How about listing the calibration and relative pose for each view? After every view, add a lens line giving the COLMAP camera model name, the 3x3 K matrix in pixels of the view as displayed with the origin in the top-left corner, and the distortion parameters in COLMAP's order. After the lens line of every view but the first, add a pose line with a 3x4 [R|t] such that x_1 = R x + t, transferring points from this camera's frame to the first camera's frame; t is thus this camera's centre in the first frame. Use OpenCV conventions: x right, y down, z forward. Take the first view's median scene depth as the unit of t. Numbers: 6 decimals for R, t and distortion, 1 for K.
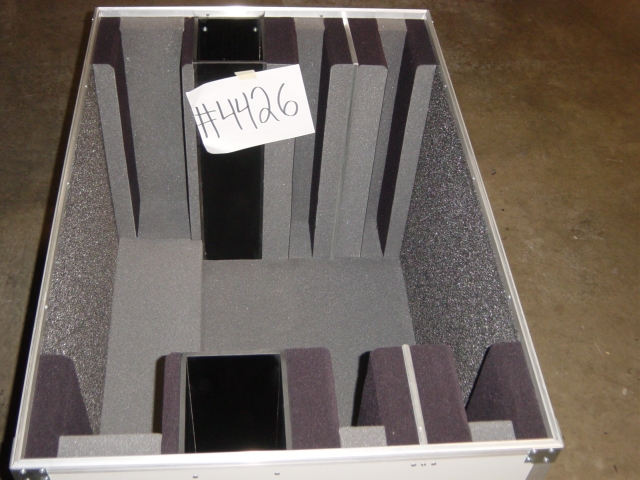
lens RADIAL K [[873.5, 0, 317.9], [0, 873.5, 238.3], [0, 0, 1]] dist [-0.091249, 0.000000]
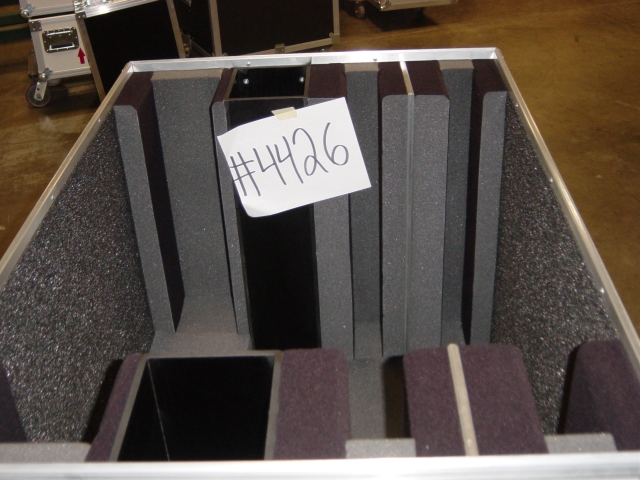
lens RADIAL K [[873.5, 0, 321.5], [0, 873.5, 241.1], [0, 0, 1]] dist [-0.091249, 0.000000]
pose [[0.989485, -0.040209, -0.138930, 0.067116], [0.002334, 0.964892, -0.262635, 0.159023], [0.144613, 0.259549, 0.954841, 0.196940]]
